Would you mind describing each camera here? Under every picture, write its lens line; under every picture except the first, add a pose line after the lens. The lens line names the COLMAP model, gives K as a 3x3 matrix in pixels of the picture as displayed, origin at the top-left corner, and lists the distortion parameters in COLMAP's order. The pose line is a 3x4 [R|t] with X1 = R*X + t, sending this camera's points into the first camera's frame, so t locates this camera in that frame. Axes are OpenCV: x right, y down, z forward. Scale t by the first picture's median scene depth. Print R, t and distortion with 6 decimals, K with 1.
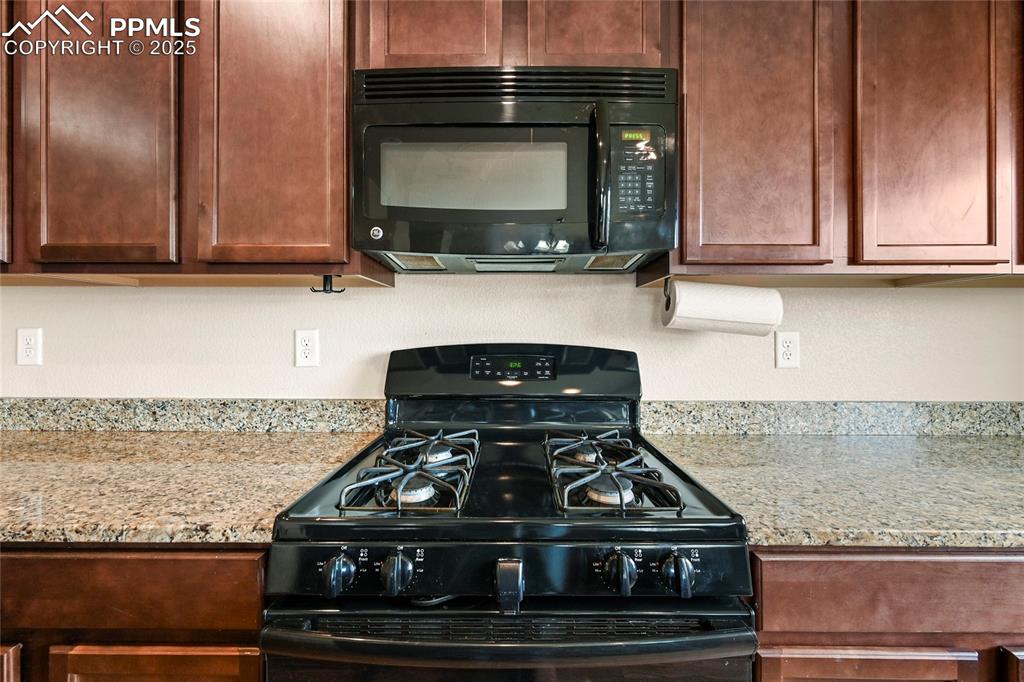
lens RADIAL K [[405.8, 0, 512.8], [0, 405.8, 336.8], [0, 0, 1]] dist [-0.000692, 0.000193]
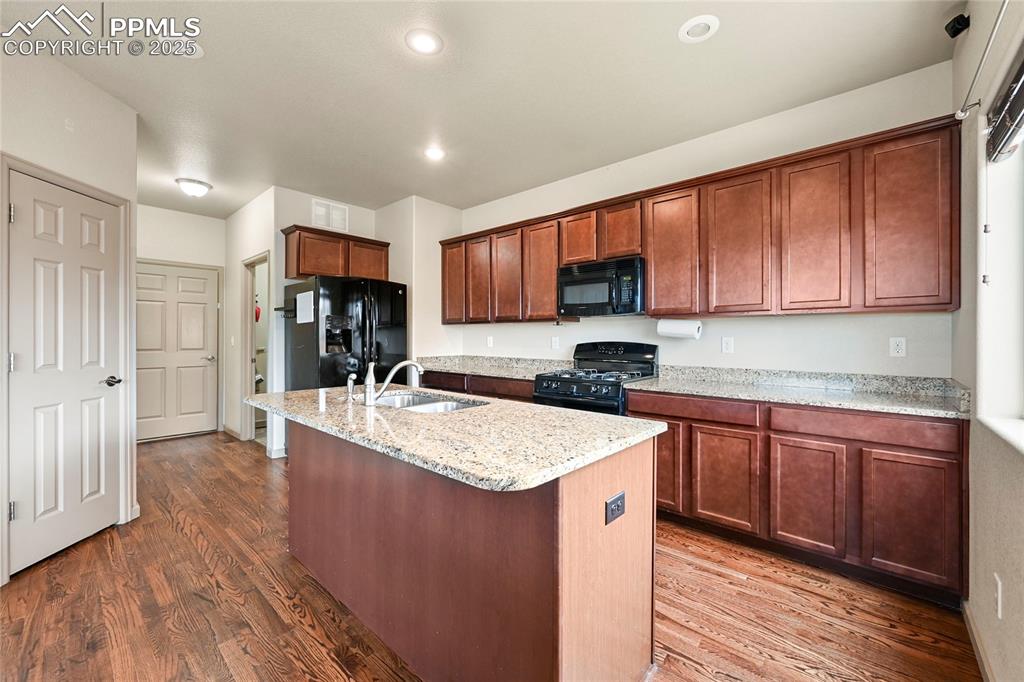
lens RADIAL K [[405.8, 0, 512.8], [0, 405.8, 336.8], [0, 0, 1]] dist [-0.000692, 0.000193]
pose [[0.746031, -0.002230, -0.665908, 1.668439], [-0.001044, 0.999989, -0.004518, -0.004234], [0.665910, 0.004066, 0.746021, -1.921616]]
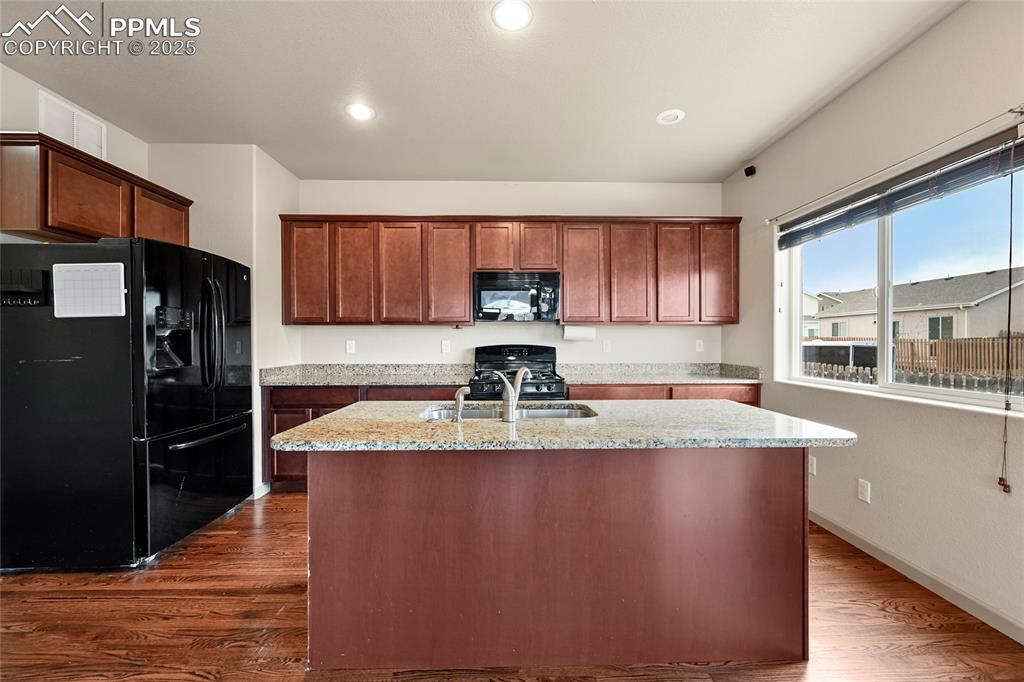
lens RADIAL K [[406.1, 0, 512.0], [0, 406.1, 341.0], [0, 0, 1]] dist [0.000387, 0.000127]
pose [[0.999819, -0.004919, 0.018352, -0.102391], [0.004945, 0.999987, -0.001343, -0.008332], [-0.018345, 0.001434, 0.999831, -2.570497]]
